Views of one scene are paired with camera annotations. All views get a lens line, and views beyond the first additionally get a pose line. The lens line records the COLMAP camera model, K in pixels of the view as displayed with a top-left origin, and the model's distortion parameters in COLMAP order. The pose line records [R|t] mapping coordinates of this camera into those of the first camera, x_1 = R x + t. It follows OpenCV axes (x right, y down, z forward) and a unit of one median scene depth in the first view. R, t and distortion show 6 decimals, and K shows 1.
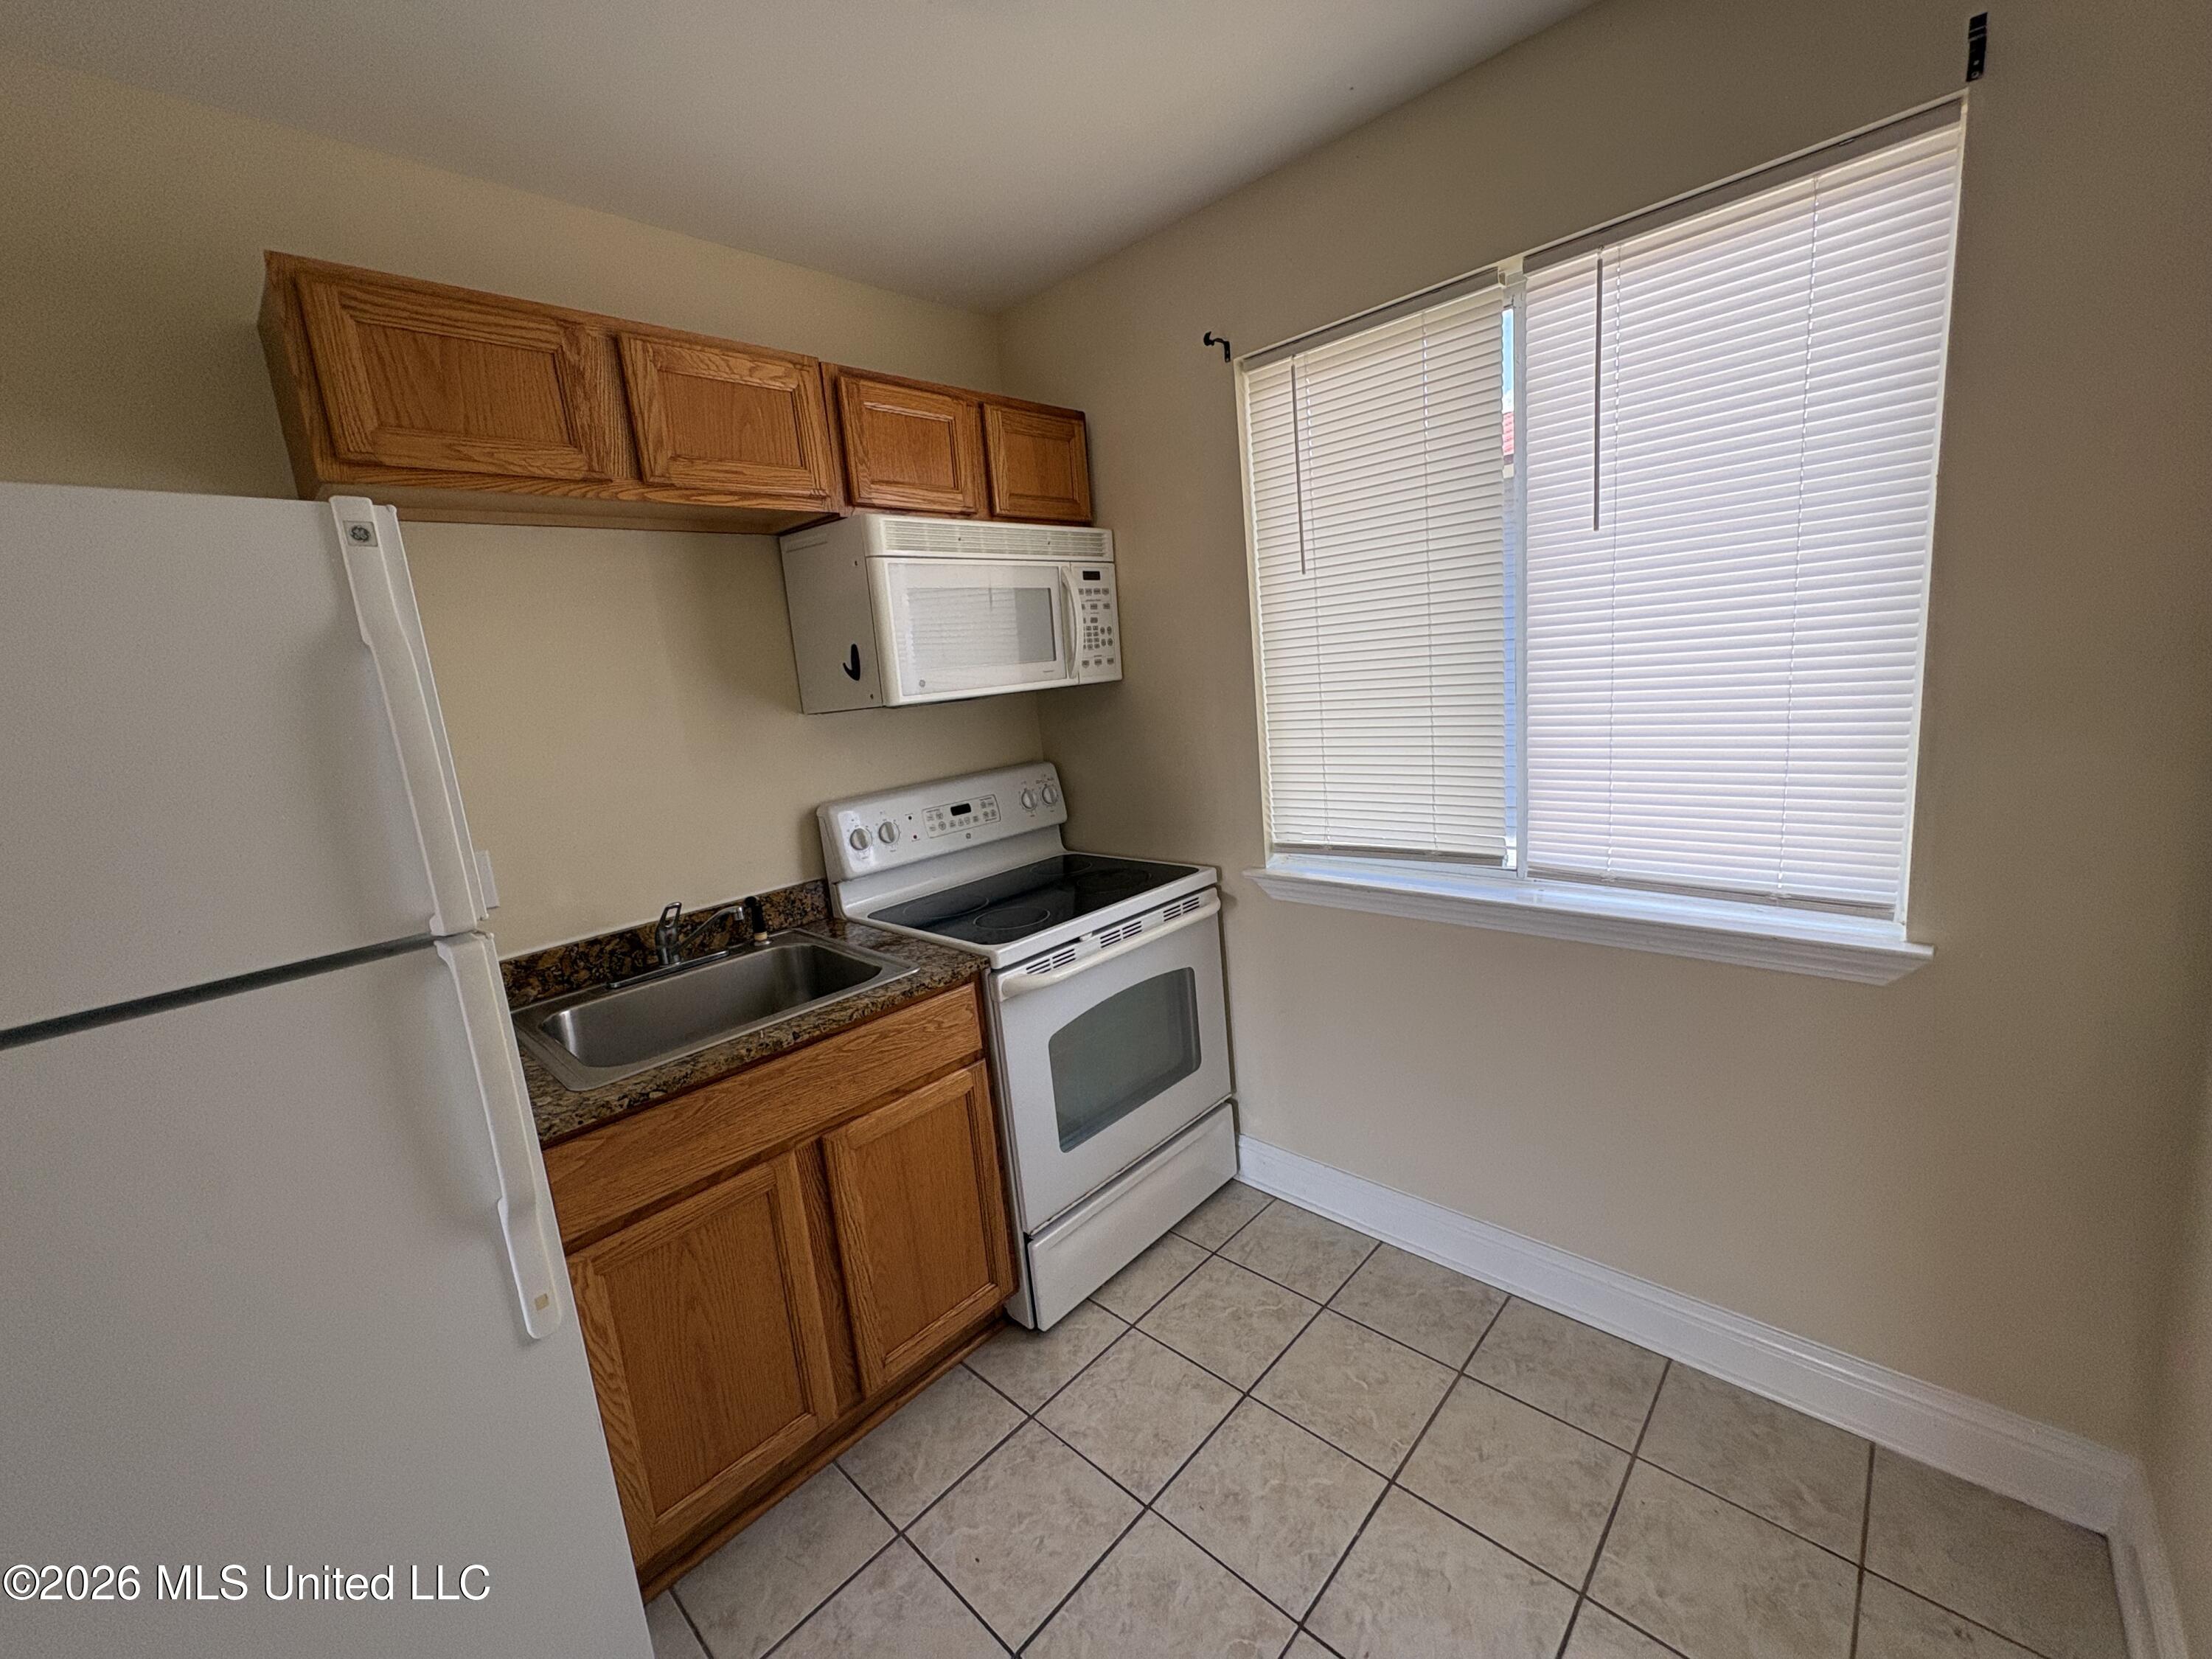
lens RADIAL K [[881.5, 0, 1104.3], [0, 881.5, 826.7], [0, 0, 1]] dist [0.000510, 0.000732]
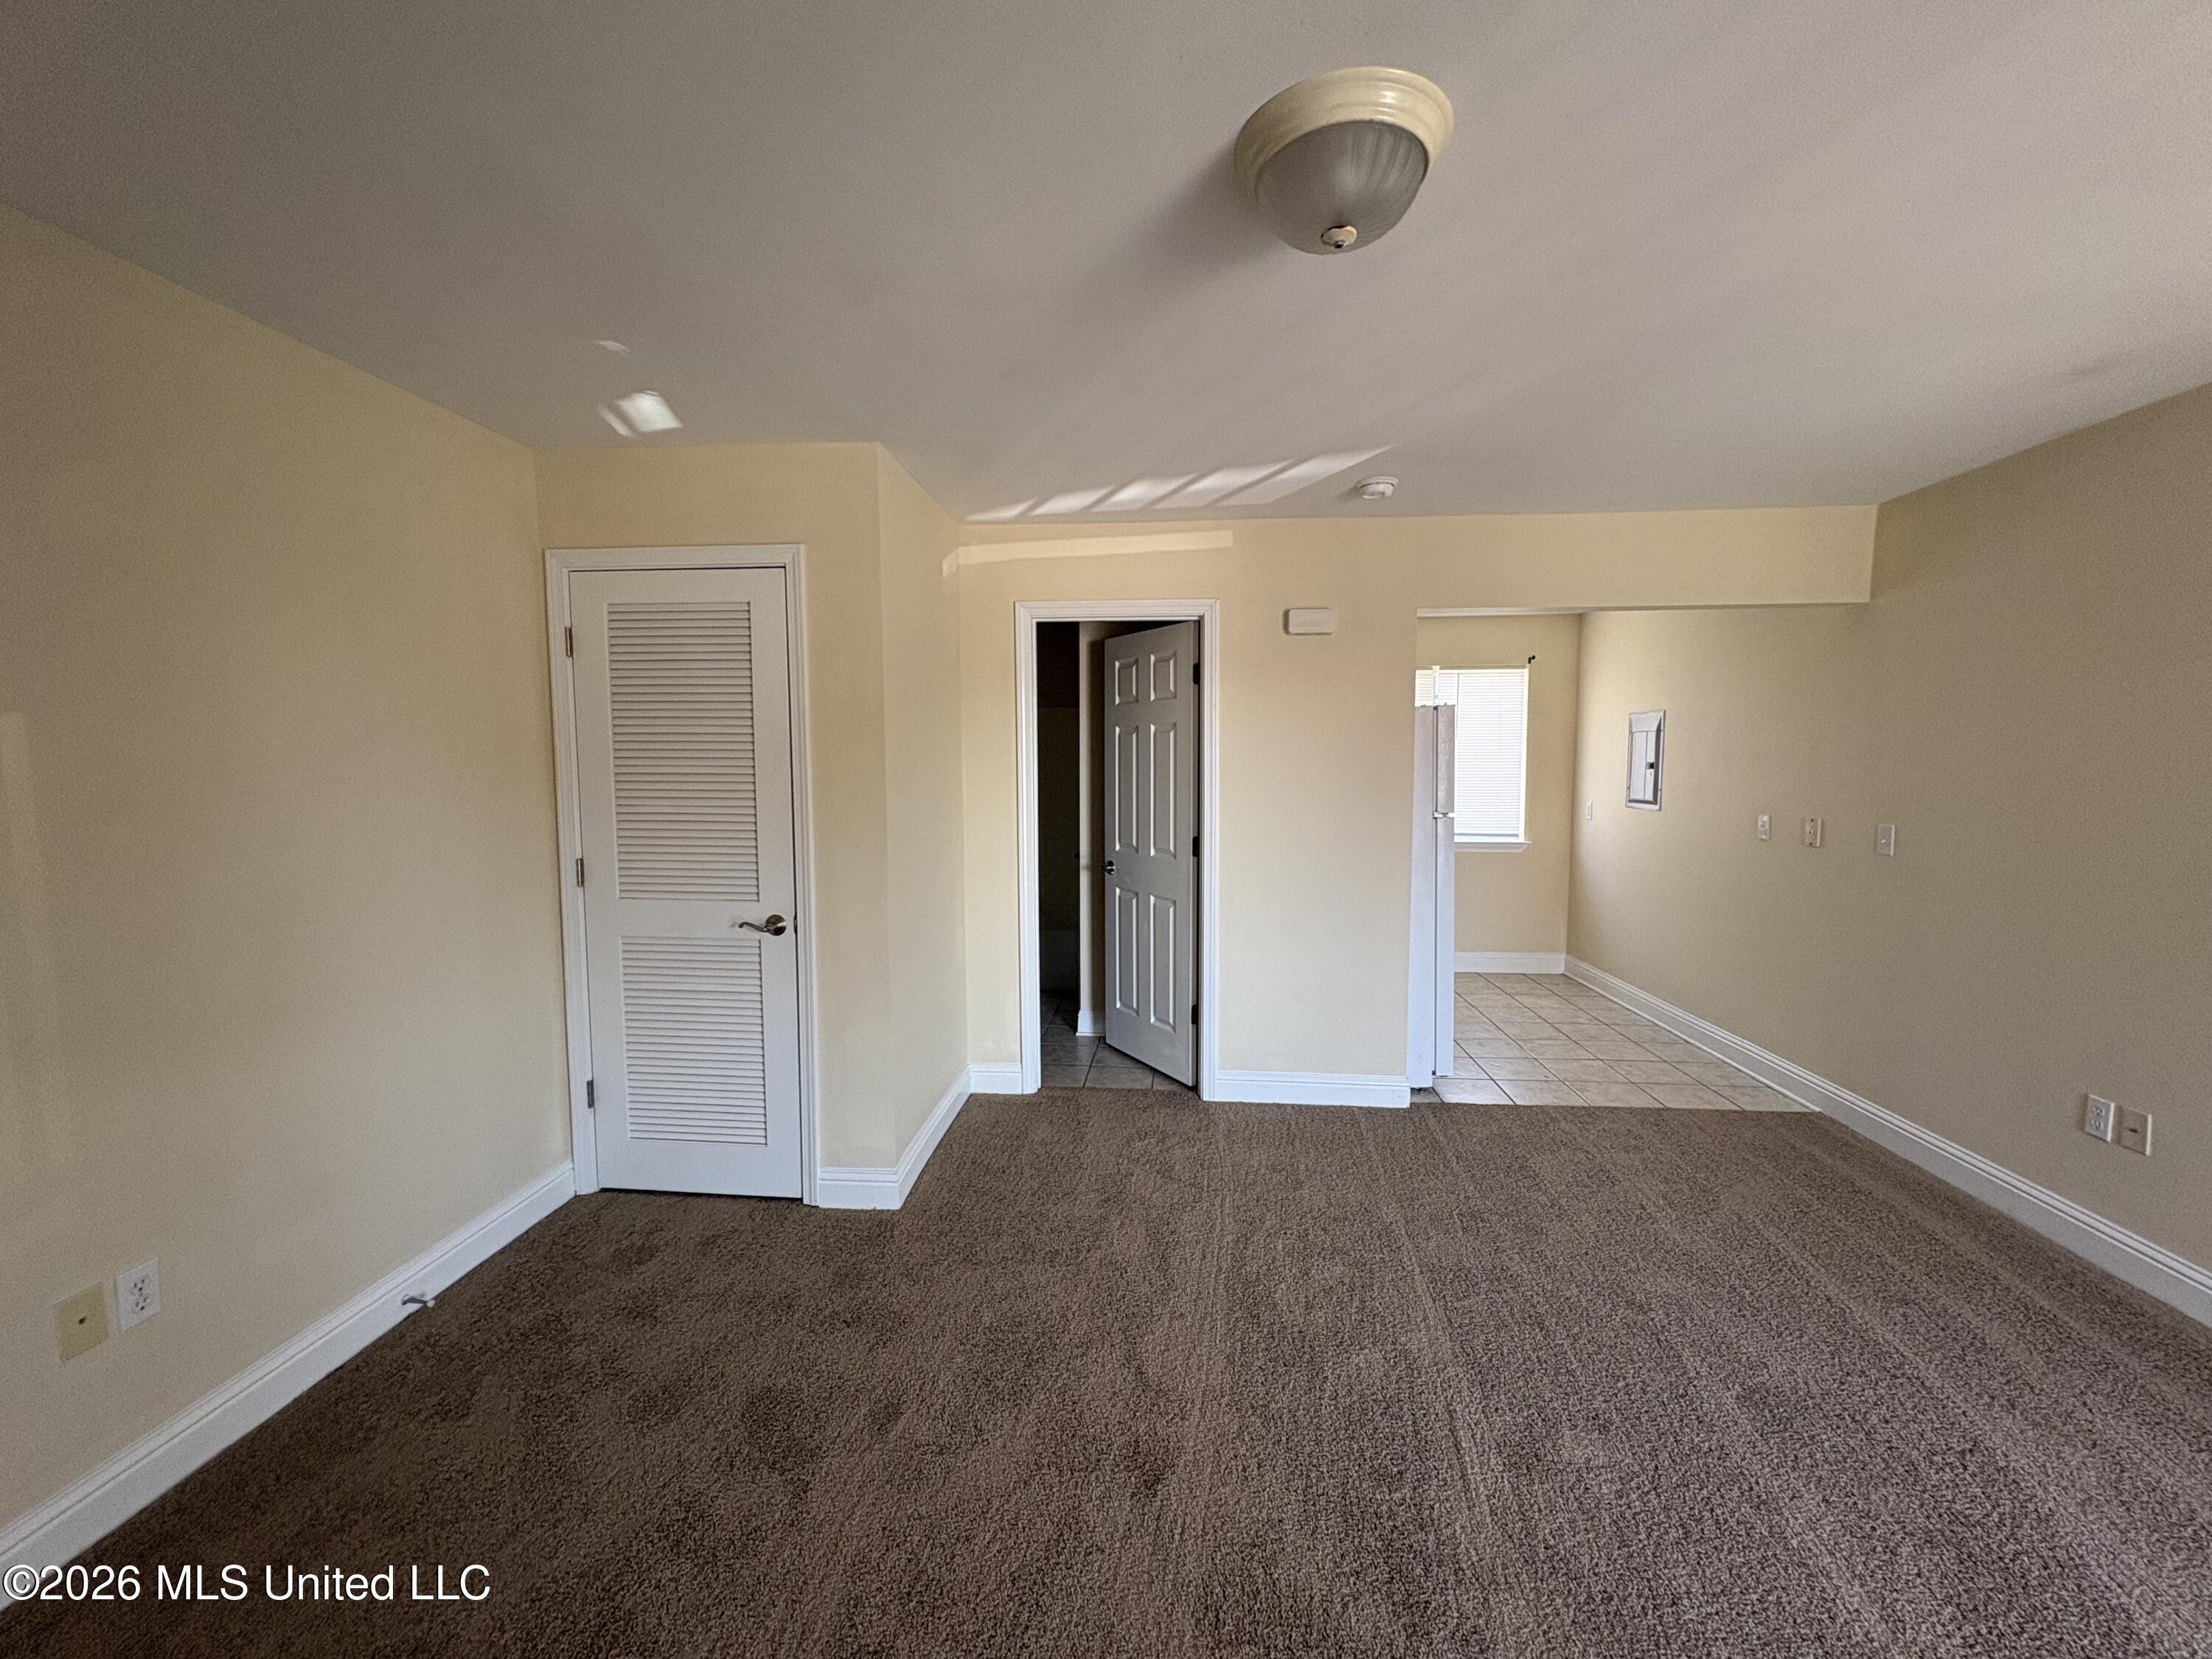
lens RADIAL K [[881.5, 0, 1104.3], [0, 881.5, 826.7], [0, 0, 1]] dist [0.000510, 0.000732]
pose [[0.779274, 0.043384, 0.625180, -2.476132], [0.047926, 0.990554, -0.128478, 0.374800], [-0.624849, 0.130082, 0.769833, -0.763981]]
